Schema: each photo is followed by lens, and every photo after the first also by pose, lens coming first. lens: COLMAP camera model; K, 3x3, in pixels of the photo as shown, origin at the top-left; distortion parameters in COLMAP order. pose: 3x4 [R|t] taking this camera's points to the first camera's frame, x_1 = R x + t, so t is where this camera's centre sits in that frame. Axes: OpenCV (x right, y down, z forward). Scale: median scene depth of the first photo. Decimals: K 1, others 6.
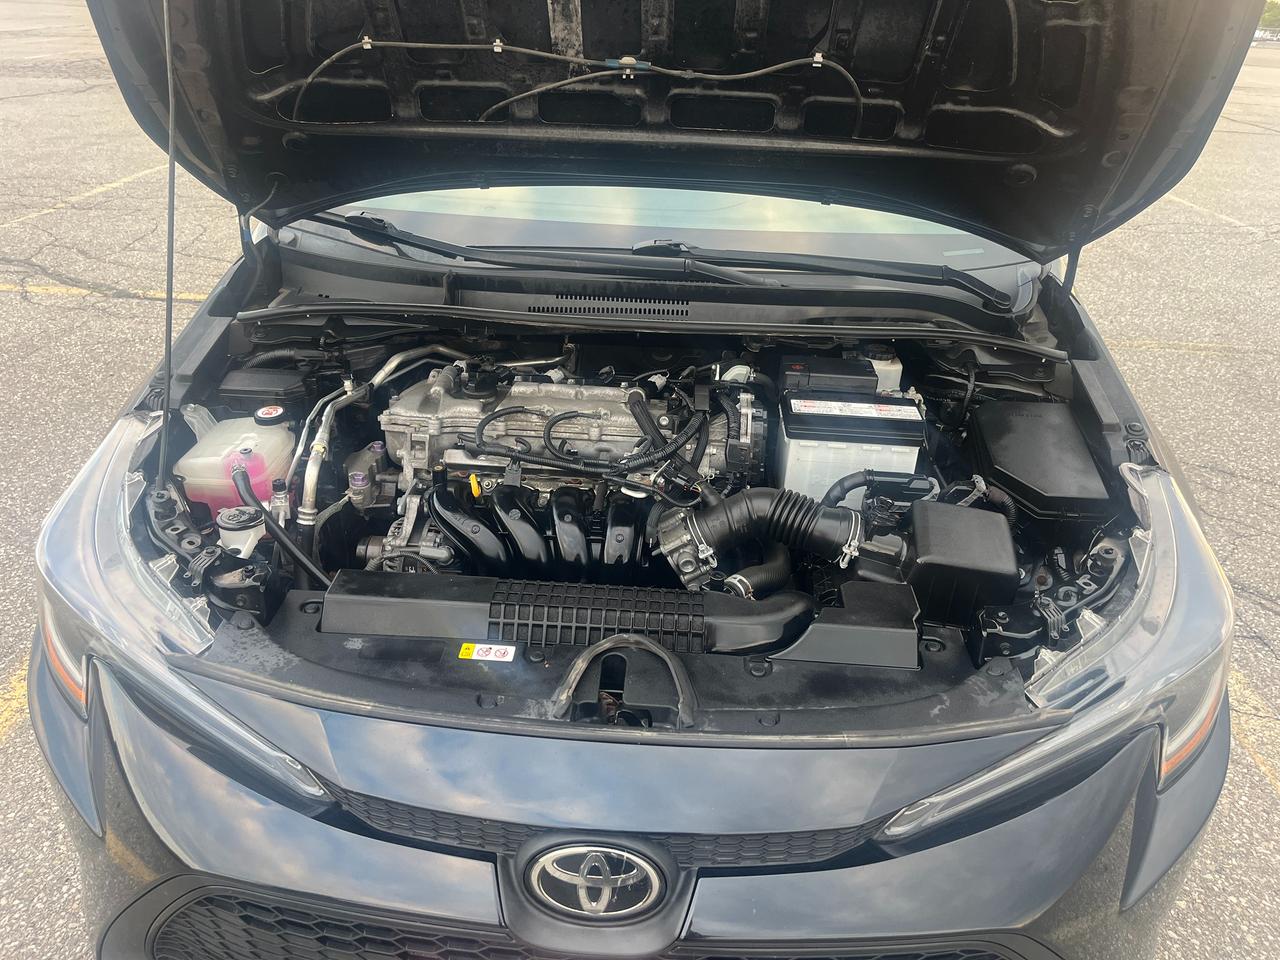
lens RADIAL K [[957.5, 0, 638.4], [0, 957.5, 482.6], [0, 0, 1]] dist [0.113102, -0.151449]
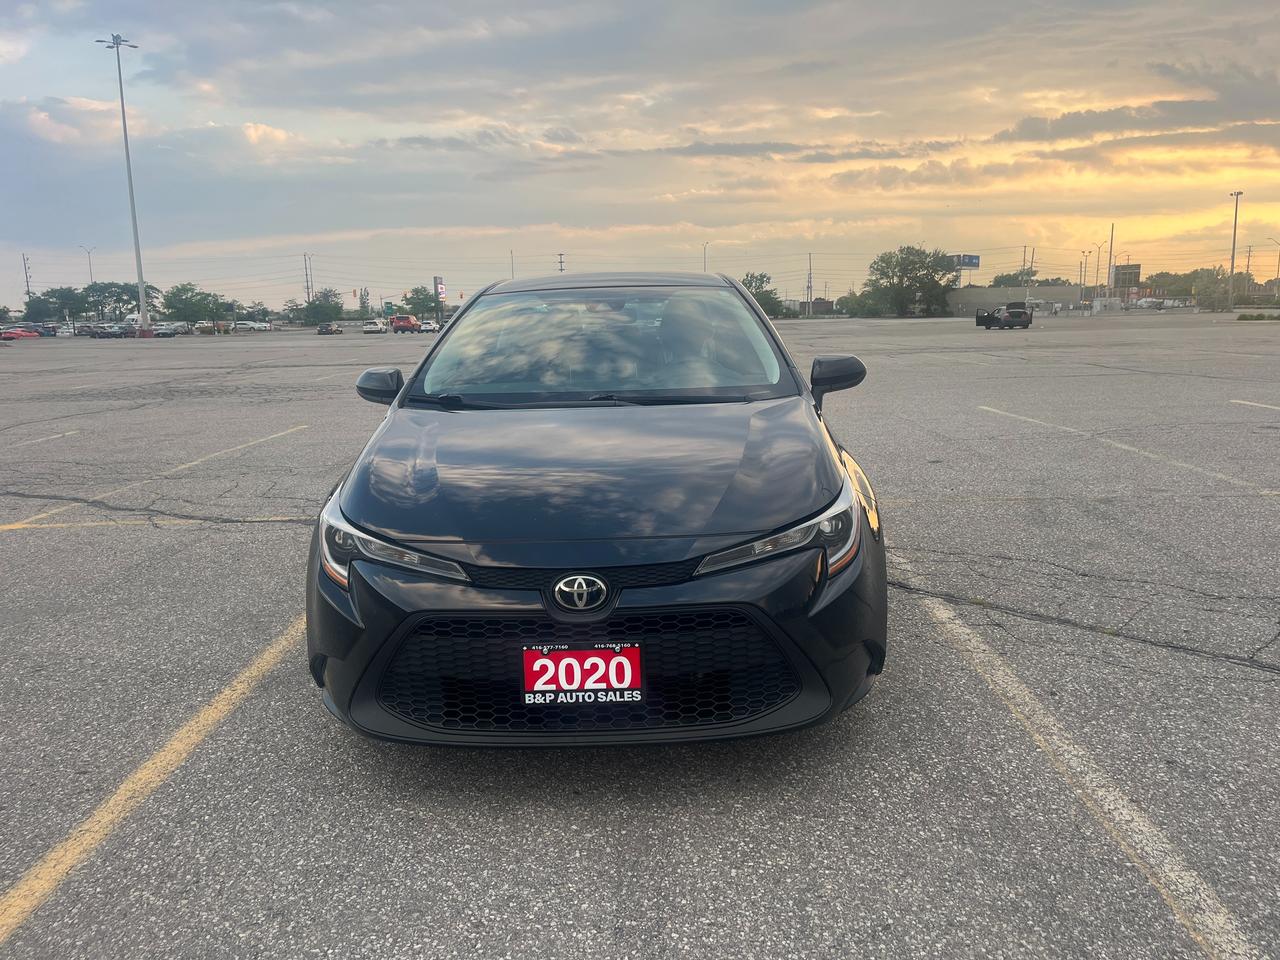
lens RADIAL K [[970.6, 0, 640.0], [0, 970.6, 480.0], [0, 0, 1]] dist [0.072506, -0.115440]
pose [[0.997558, -0.066702, 0.020696, 0.012991], [0.069836, 0.955661, -0.286070, 0.145167], [-0.000697, 0.286816, 0.957985, -0.252678]]
